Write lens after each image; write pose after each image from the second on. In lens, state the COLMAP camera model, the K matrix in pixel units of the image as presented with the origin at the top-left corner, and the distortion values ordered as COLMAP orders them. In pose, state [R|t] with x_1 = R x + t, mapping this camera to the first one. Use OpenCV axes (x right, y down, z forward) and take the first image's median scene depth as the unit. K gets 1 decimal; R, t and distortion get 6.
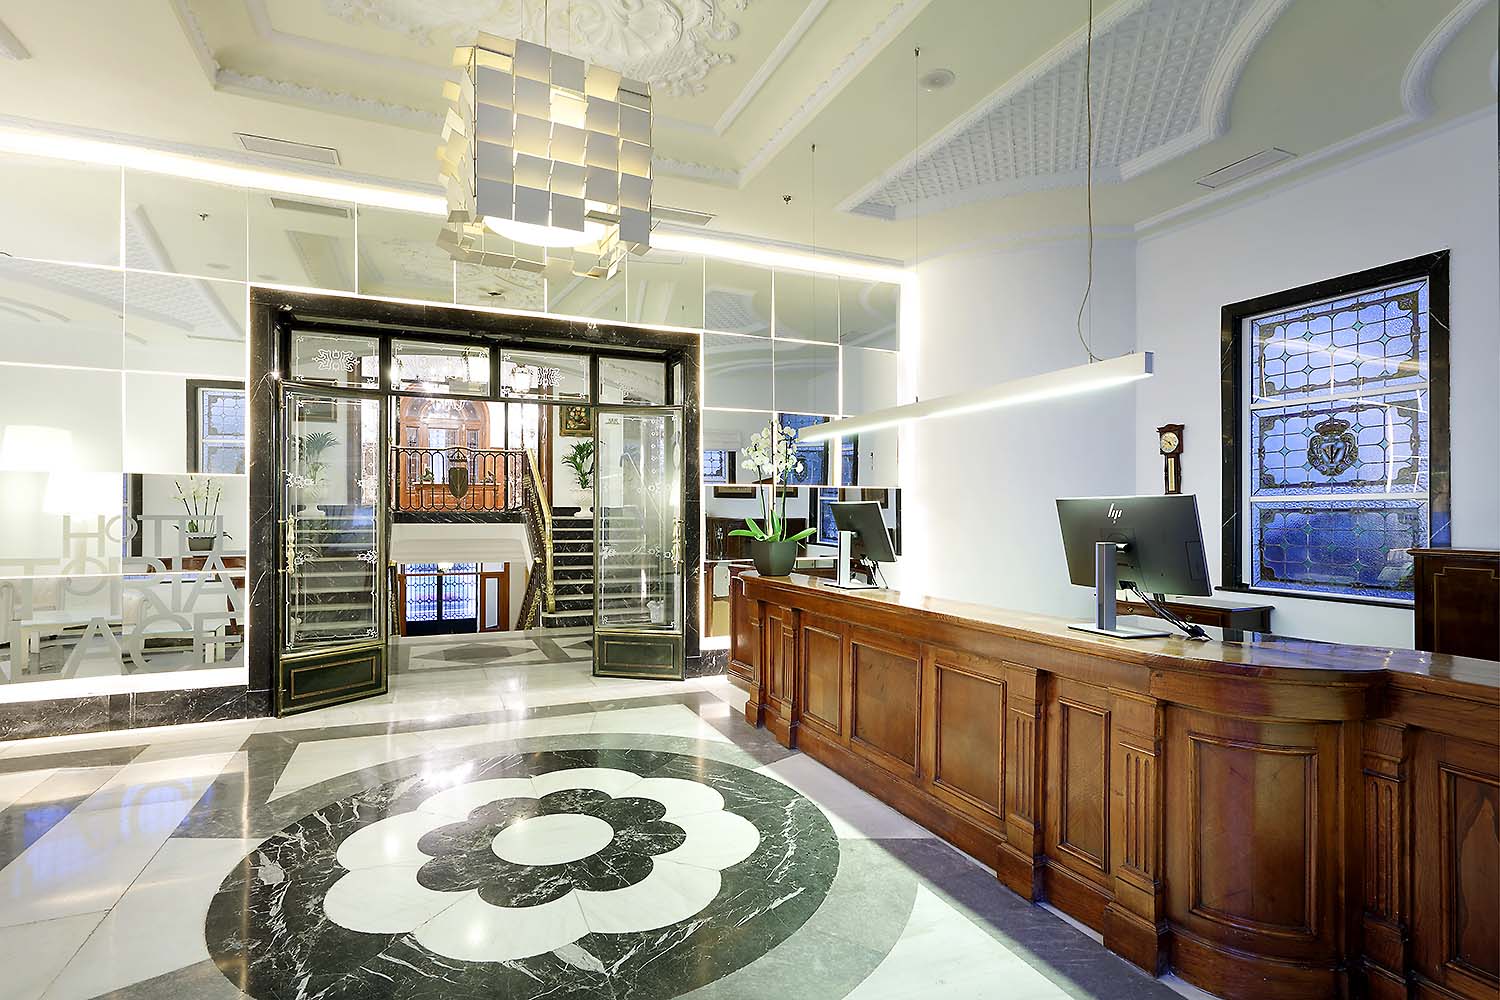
lens RADIAL K [[740.0, 0, 719.5], [0, 740.0, 494.2], [0, 0, 1]] dist [-0.001181, 0.000898]
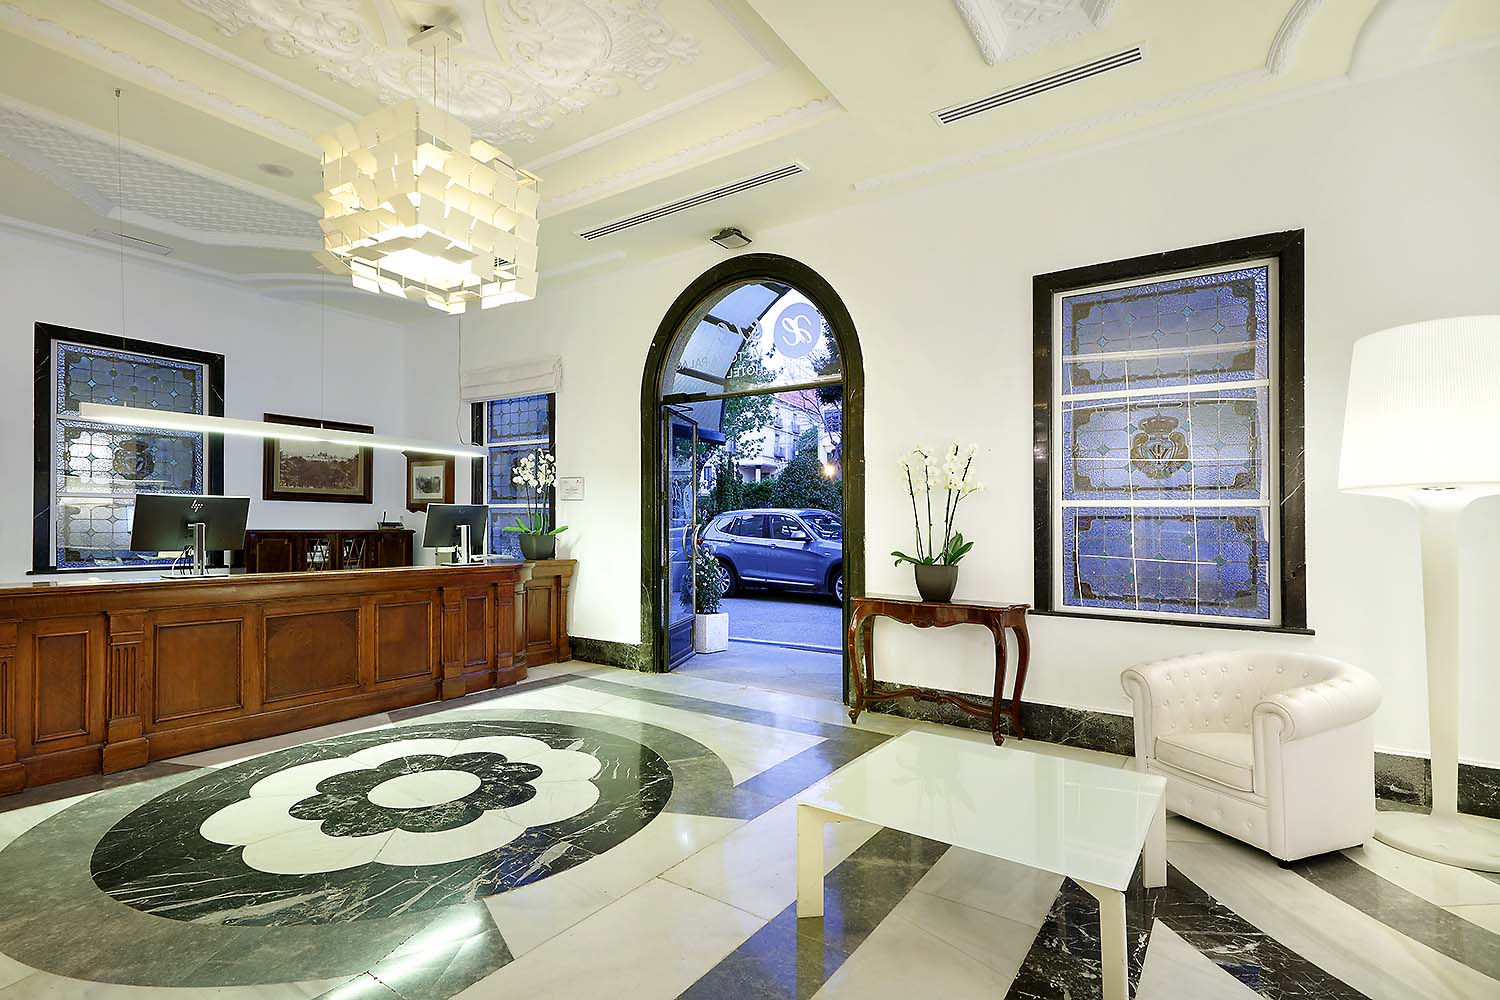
lens RADIAL K [[714.8, 0, 758.1], [0, 714.8, 483.9], [0, 0, 1]] dist [0.003979, -0.000620]
pose [[-0.551648, 0.035149, 0.833336, -1.011042], [-0.039120, 0.996922, -0.067945, 0.029030], [-0.833159, -0.070082, -0.548575, 0.836324]]
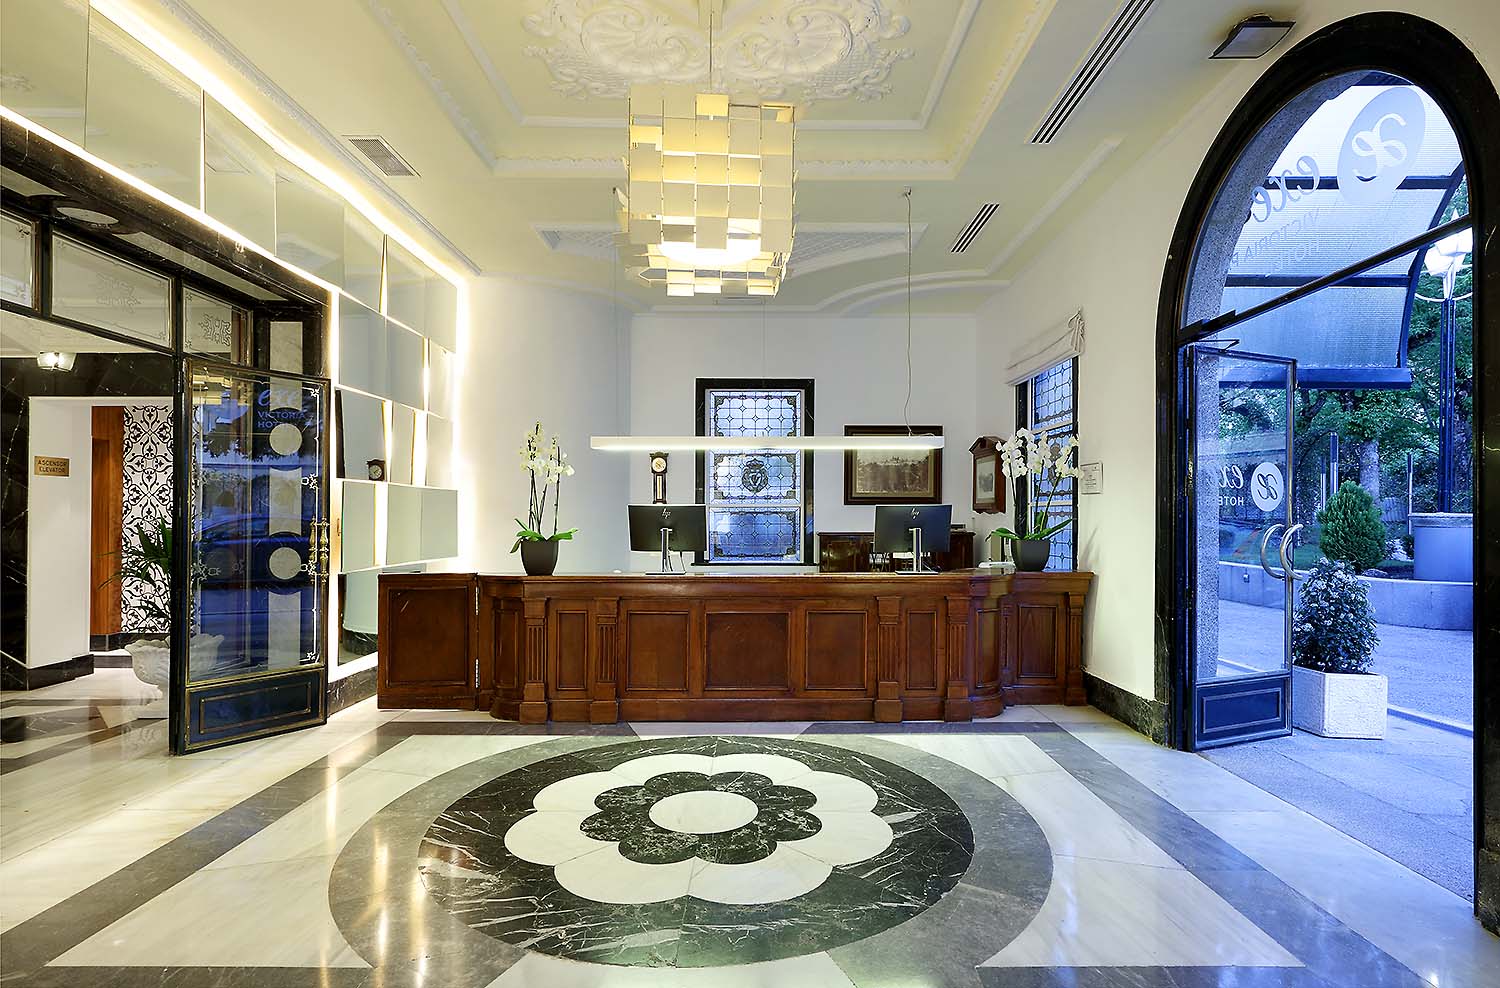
lens RADIAL K [[756.3, 0, 756.1], [0, 756.3, 493.7], [0, 0, 1]] dist [0.000109, -0.000051]
pose [[0.385297, 0.026895, 0.922401, -0.847531], [-0.022742, 0.999548, -0.019645, 0.012468], [-0.922513, -0.013408, 0.385734, 0.347854]]
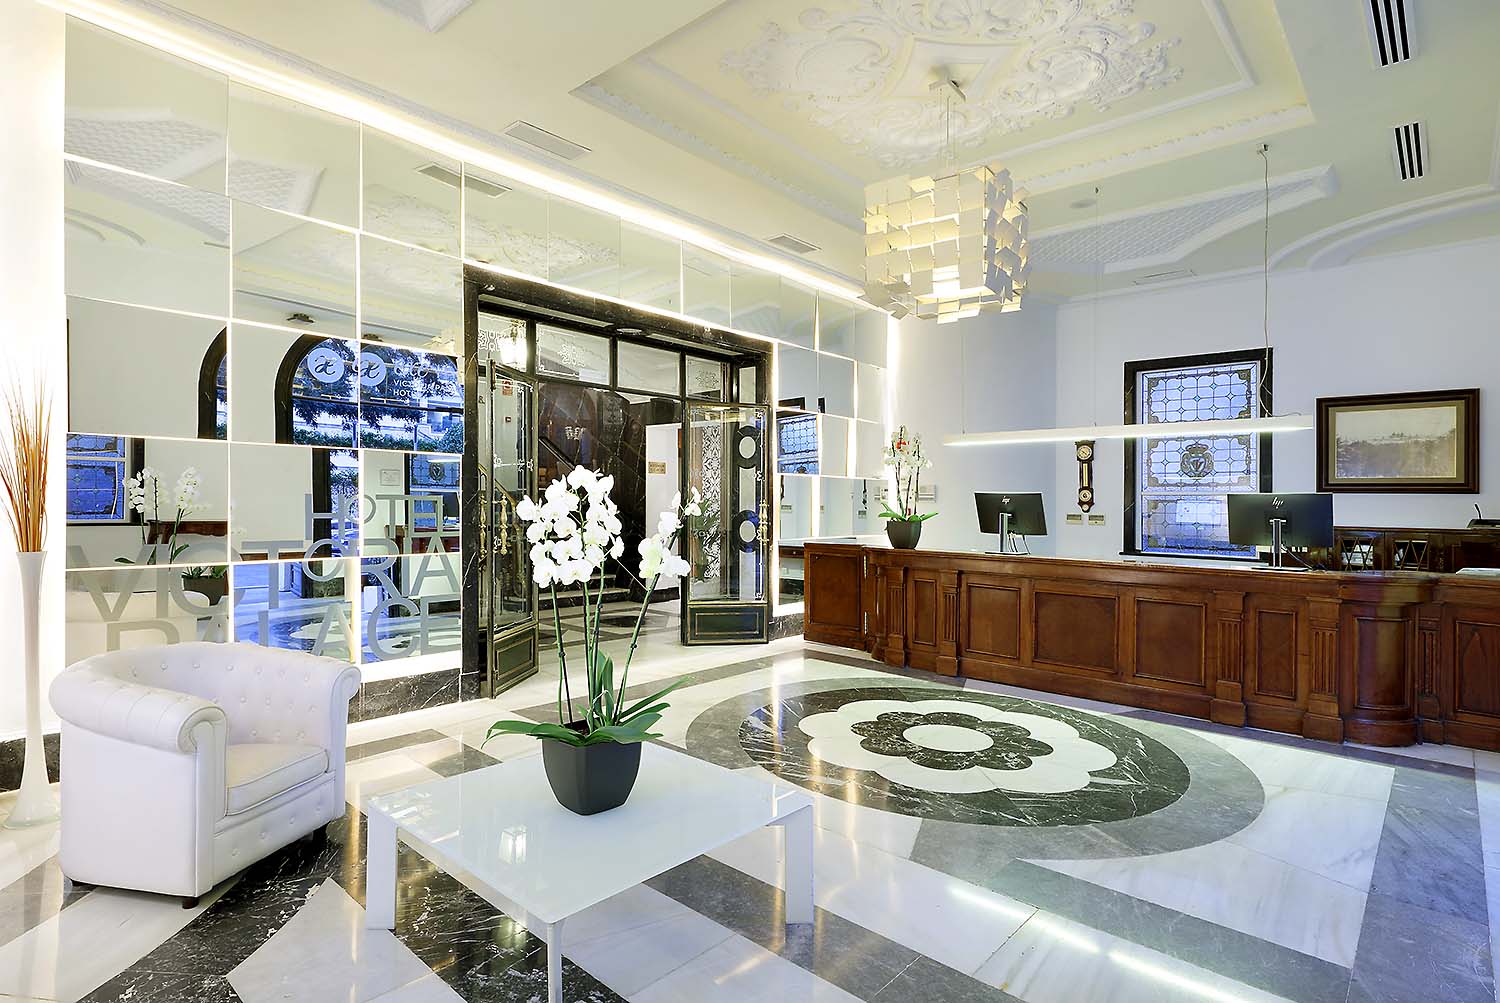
lens RADIAL K [[762.3, 0, 717.5], [0, 762.3, 482.0], [0, 0, 1]] dist [-0.000862, -0.000362]
pose [[0.914199, 0.019706, 0.404787, -0.815778], [-0.021561, 0.999768, 0.000025, 0.002482], [-0.404692, -0.008750, 0.914411, -0.072854]]
